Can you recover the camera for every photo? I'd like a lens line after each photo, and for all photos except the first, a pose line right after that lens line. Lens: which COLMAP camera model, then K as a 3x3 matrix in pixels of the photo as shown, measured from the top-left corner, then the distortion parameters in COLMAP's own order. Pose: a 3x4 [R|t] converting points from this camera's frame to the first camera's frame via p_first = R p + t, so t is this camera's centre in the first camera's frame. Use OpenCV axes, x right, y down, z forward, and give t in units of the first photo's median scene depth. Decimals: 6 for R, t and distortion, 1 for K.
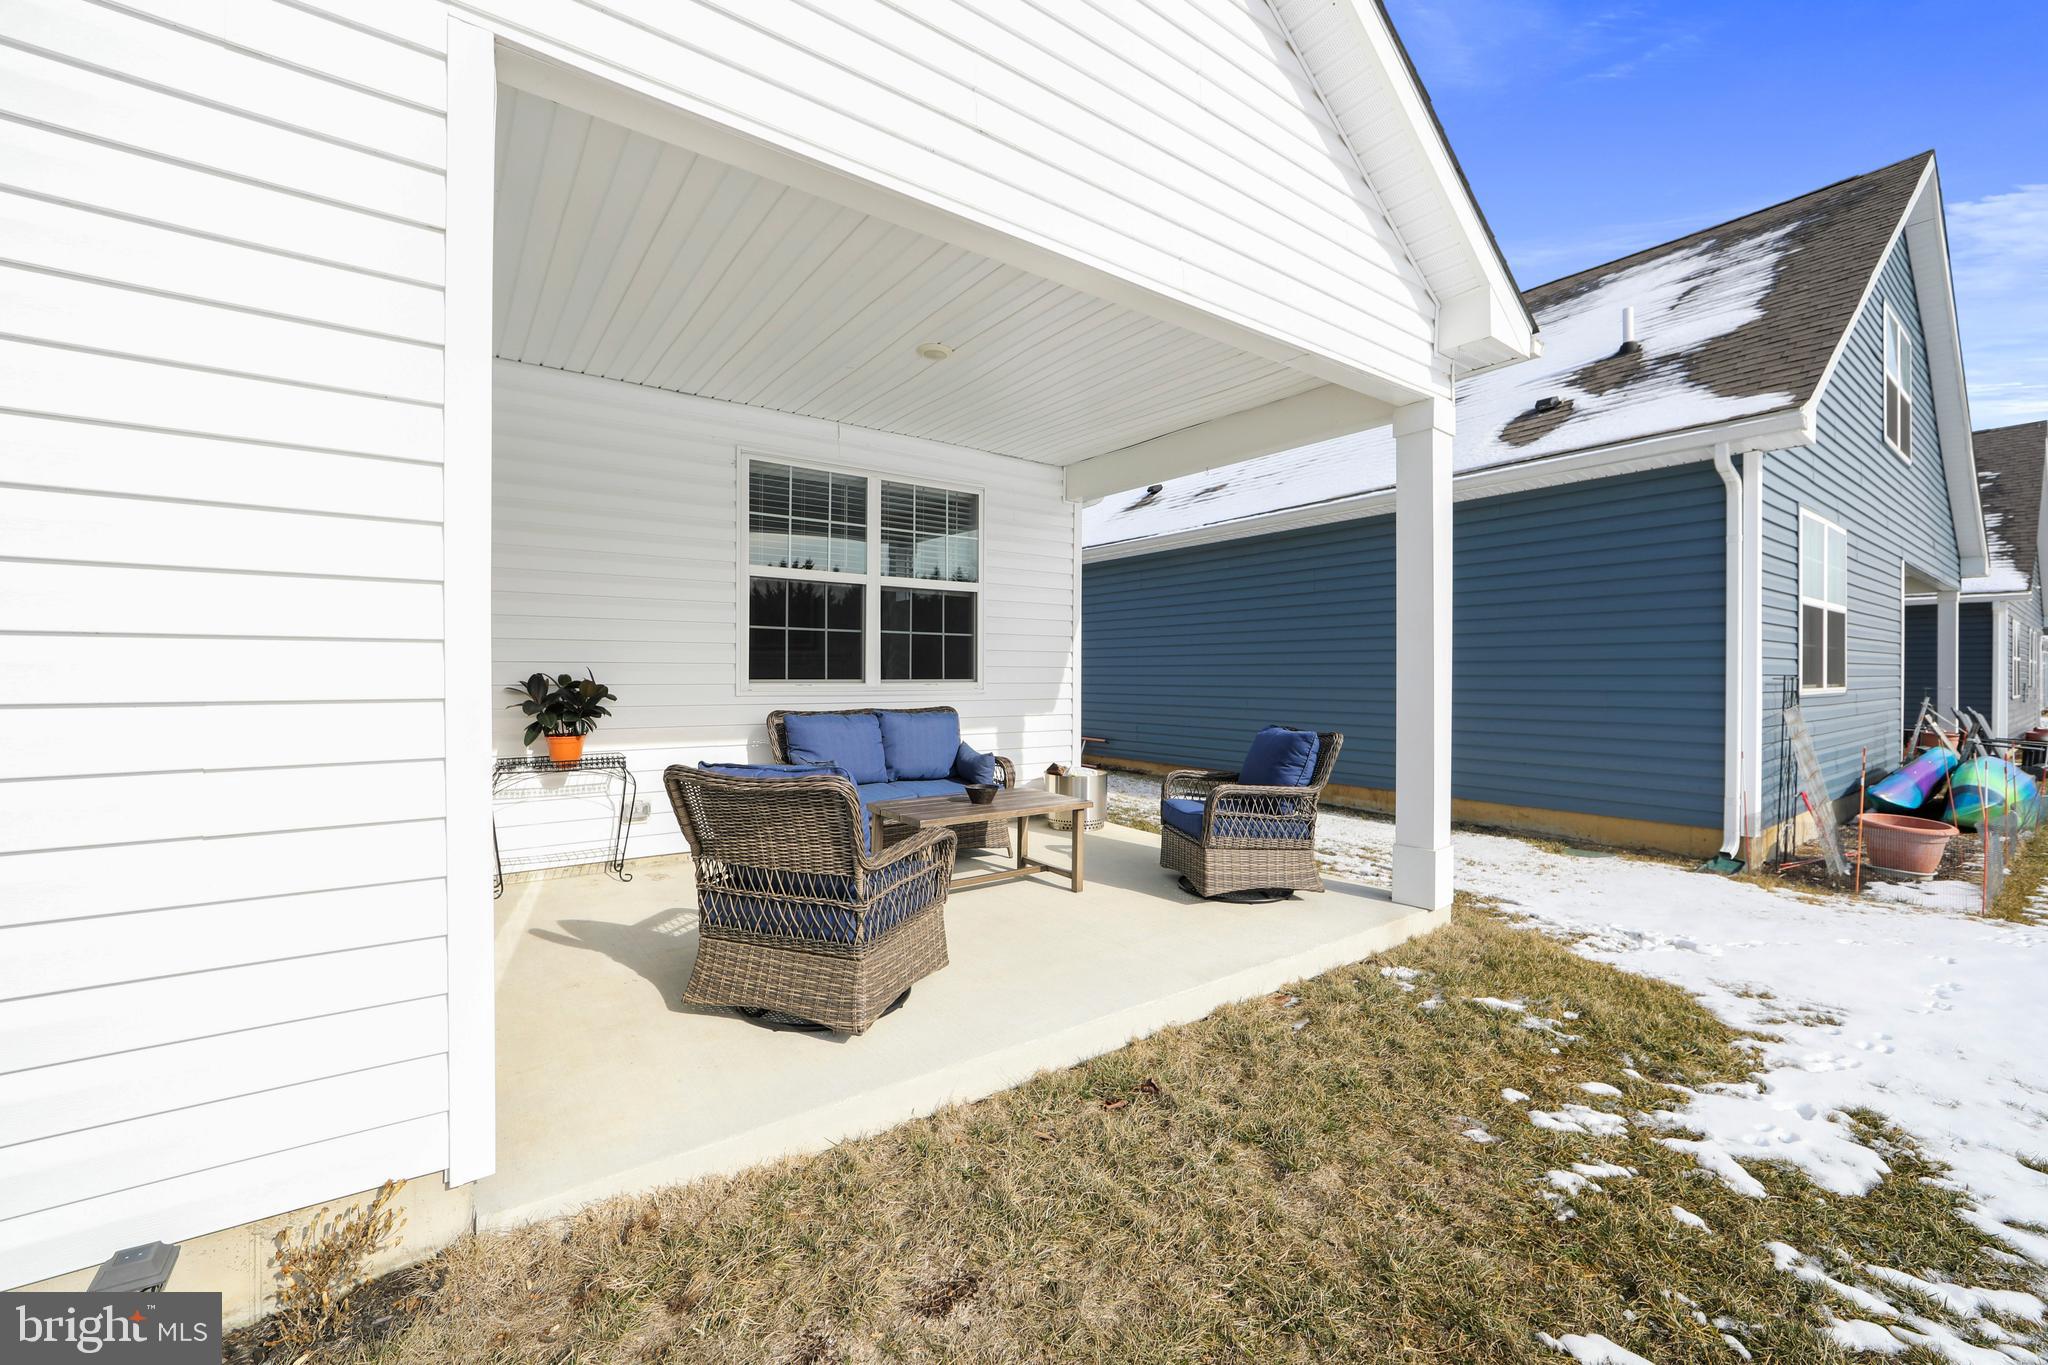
lens RADIAL K [[809.1, 0, 1023.8], [0, 809.1, 682.8], [0, 0, 1]] dist [-0.012818, 0.002194]
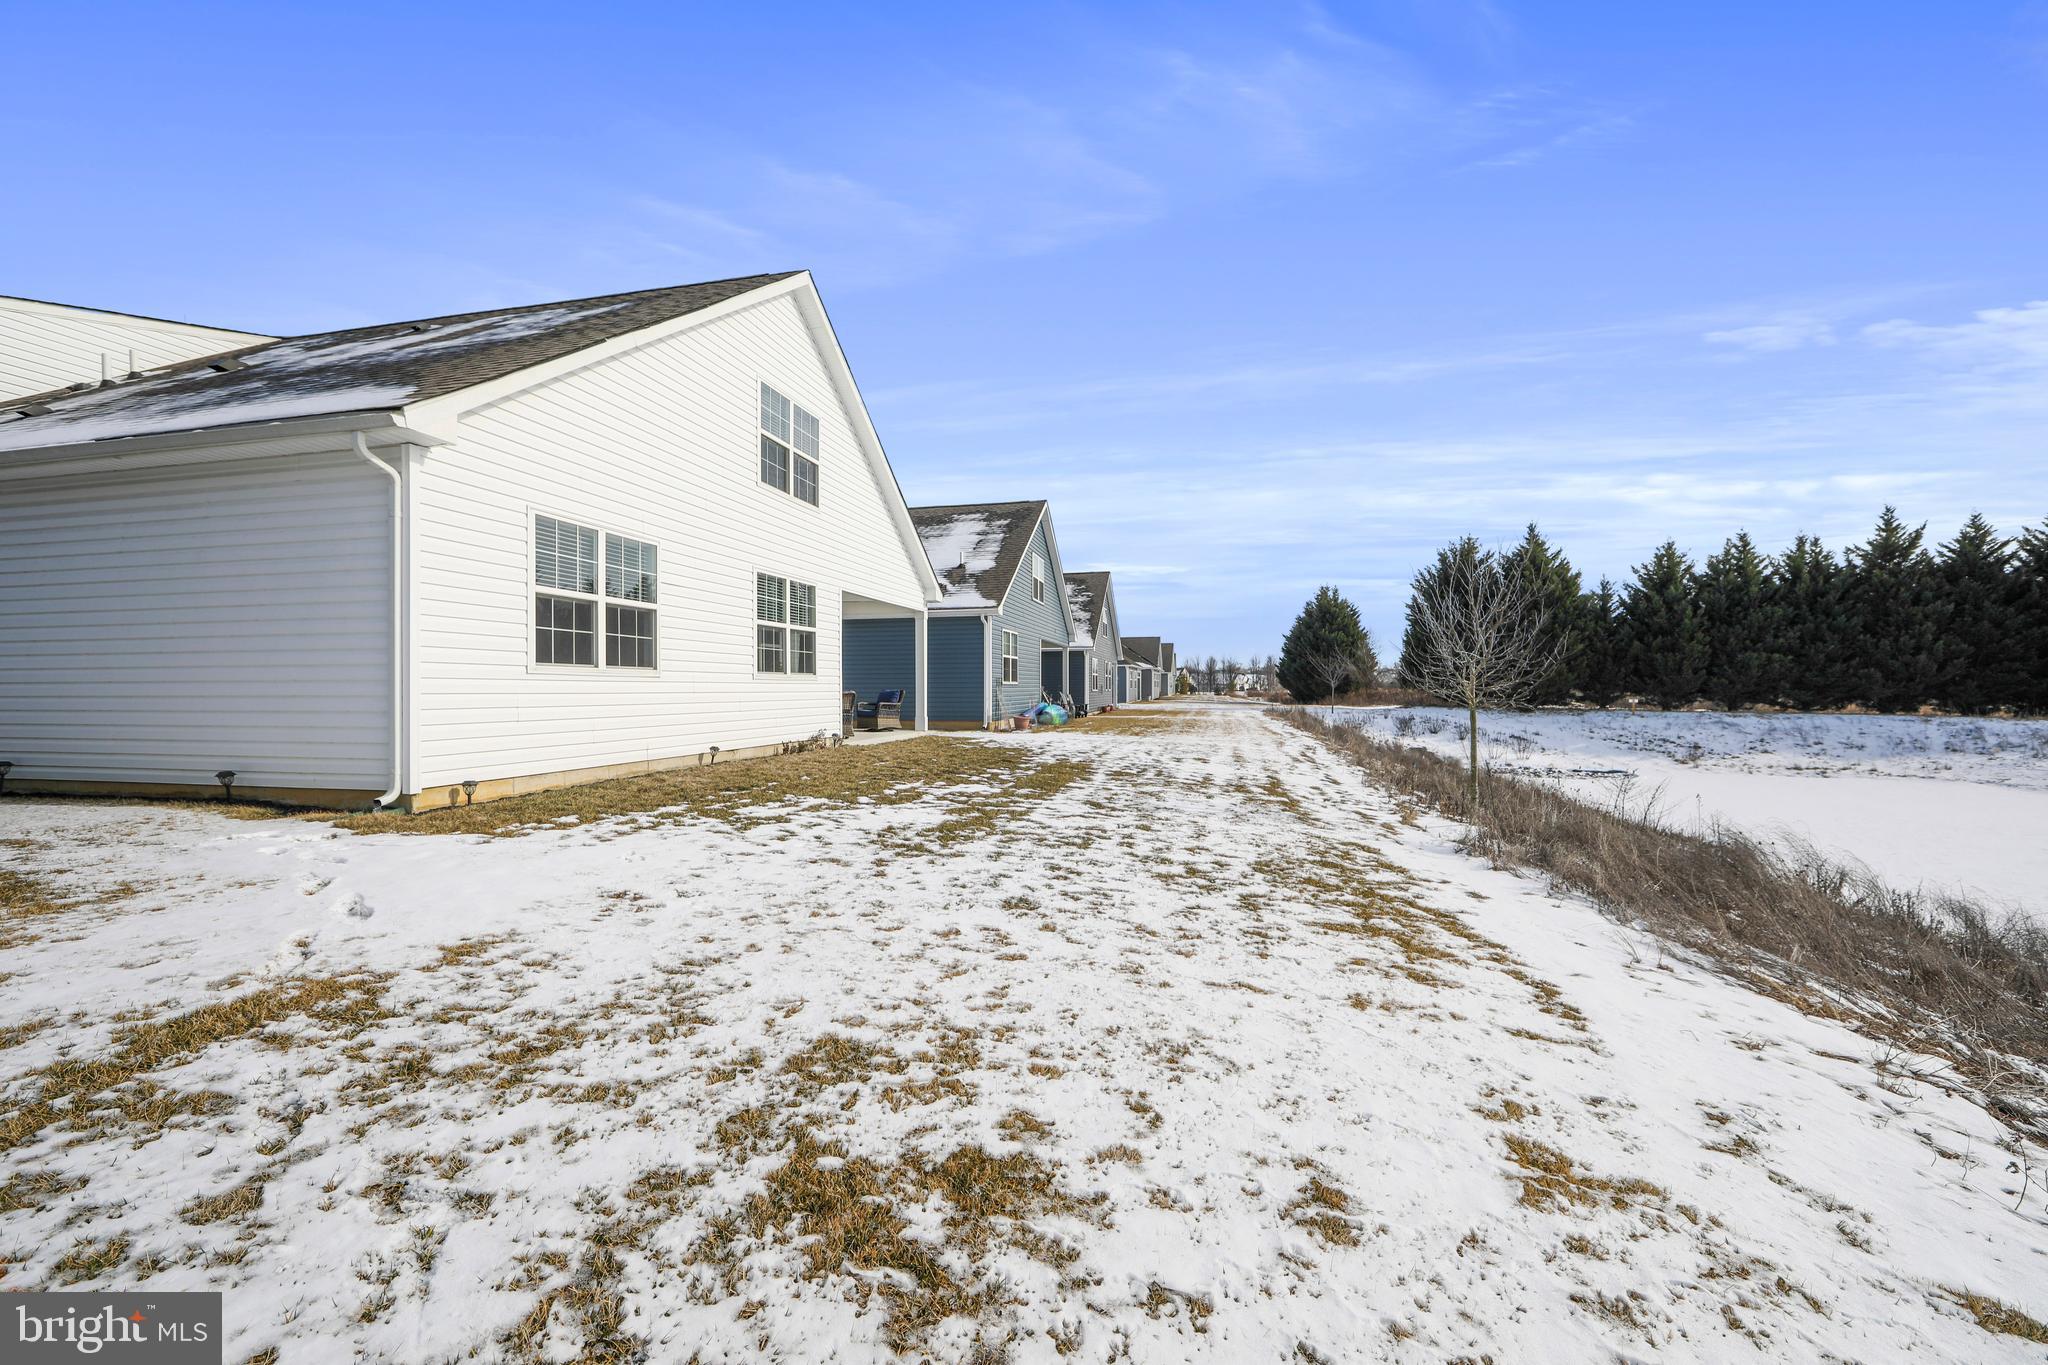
lens RADIAL K [[809.1, 0, 1040.9], [0, 809.1, 684.9], [0, 0, 1]] dist [-0.012818, 0.002194]
pose [[0.735143, 0.006412, 0.677881, -2.621639], [0.002054, 0.999930, -0.011686, 0.130645], [-0.677909, 0.009983, 0.735078, -3.464765]]
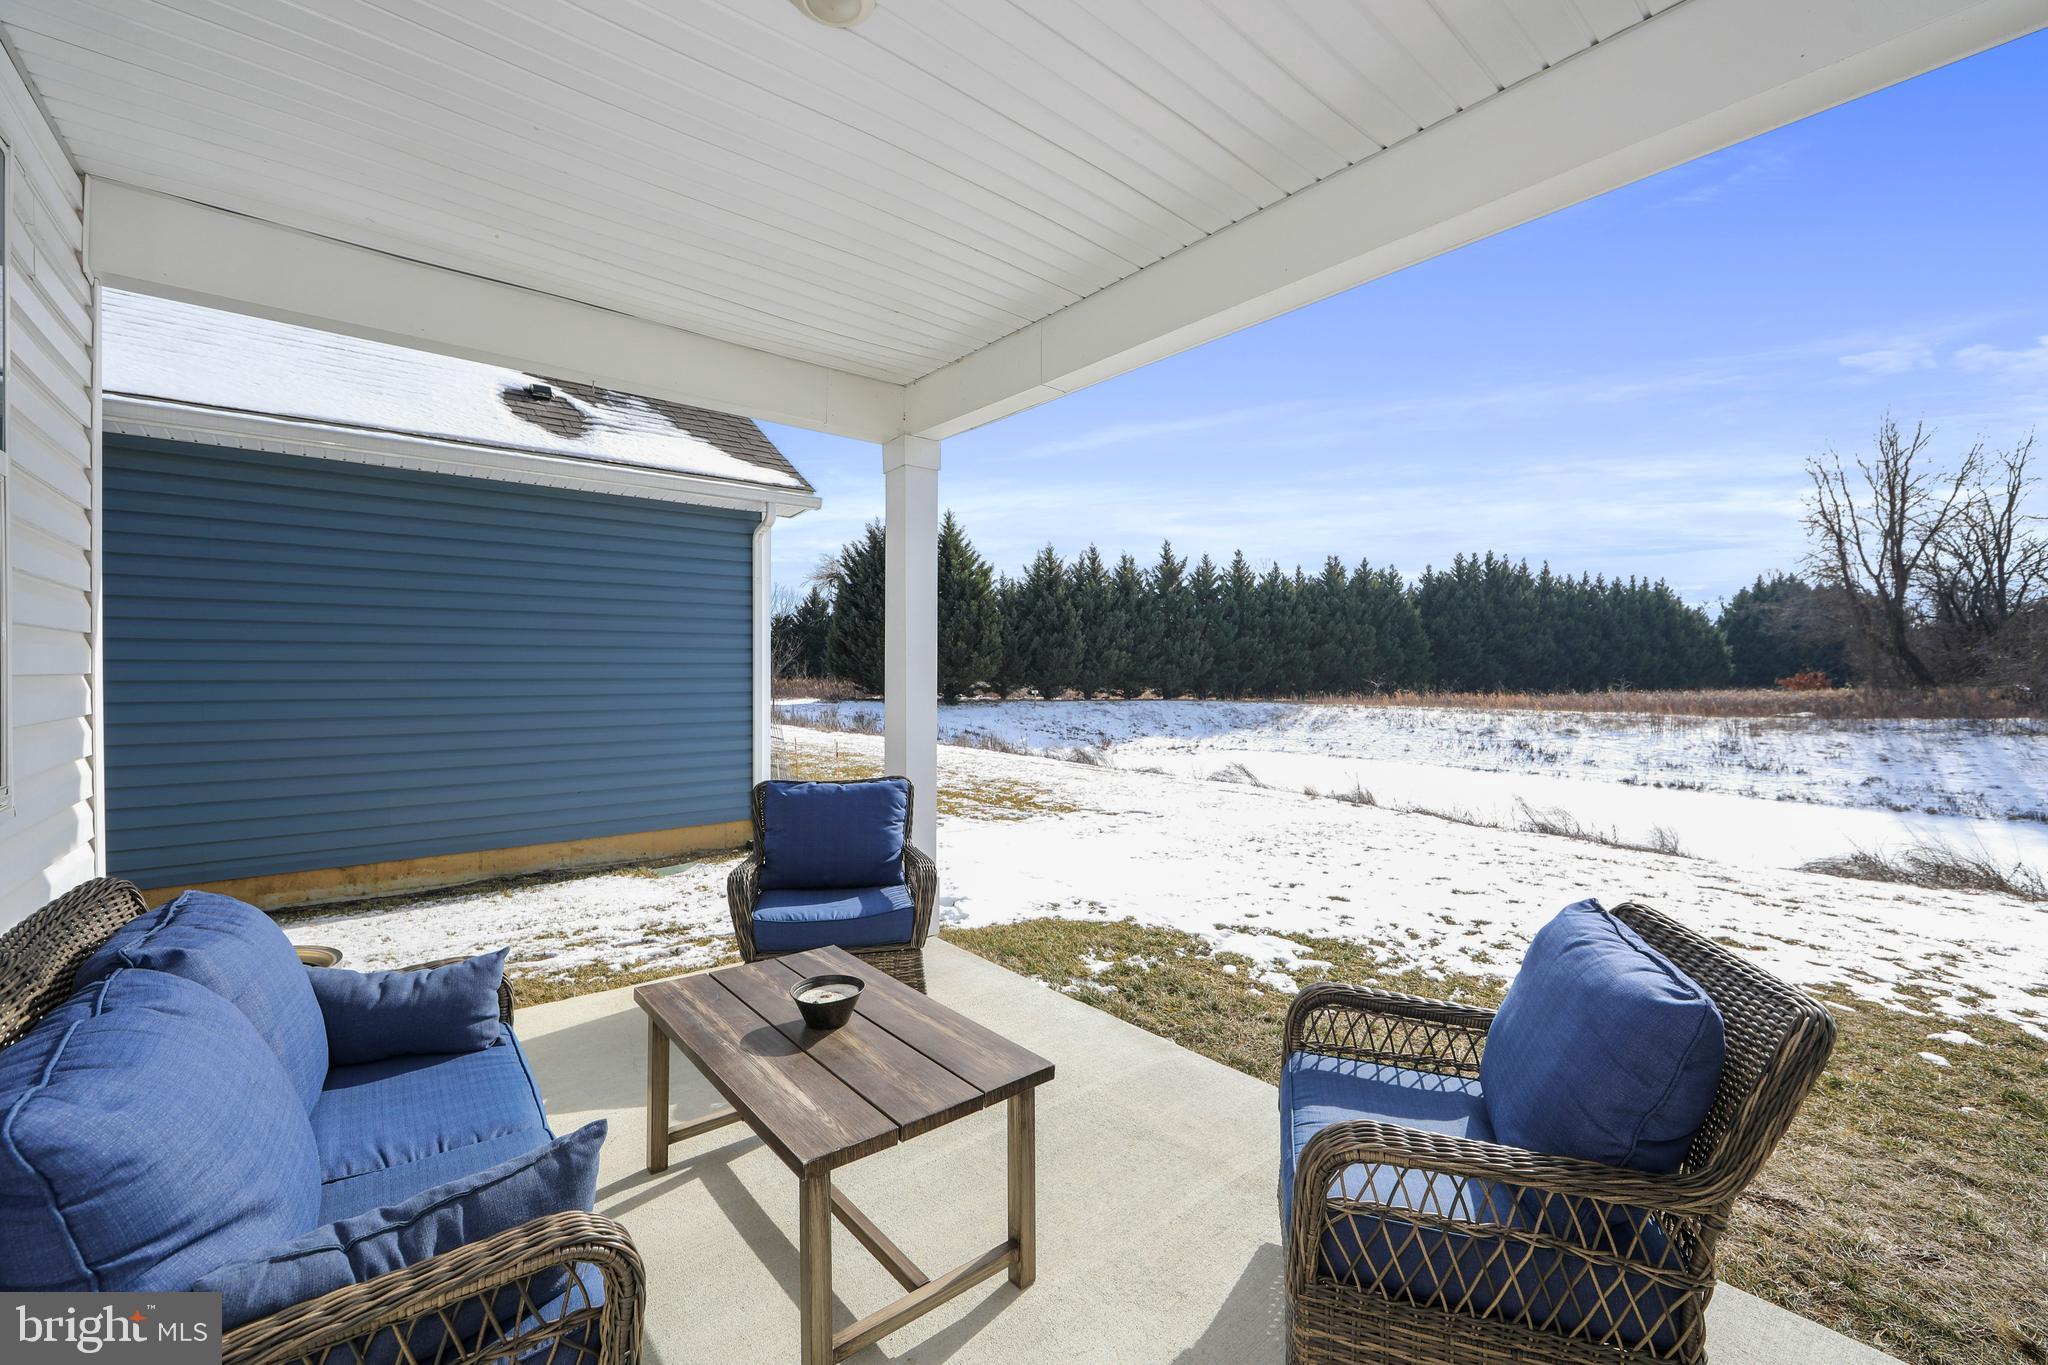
lens RADIAL K [[809.1, 0, 1017.5], [0, 809.1, 675.2], [0, 0, 1]] dist [-0.012818, 0.002194]
pose [[-0.083074, -0.000828, 0.996543, -0.630828], [0.004856, 0.999987, 0.001236, -0.059375], [-0.996532, 0.004941, -0.083069, 1.170740]]
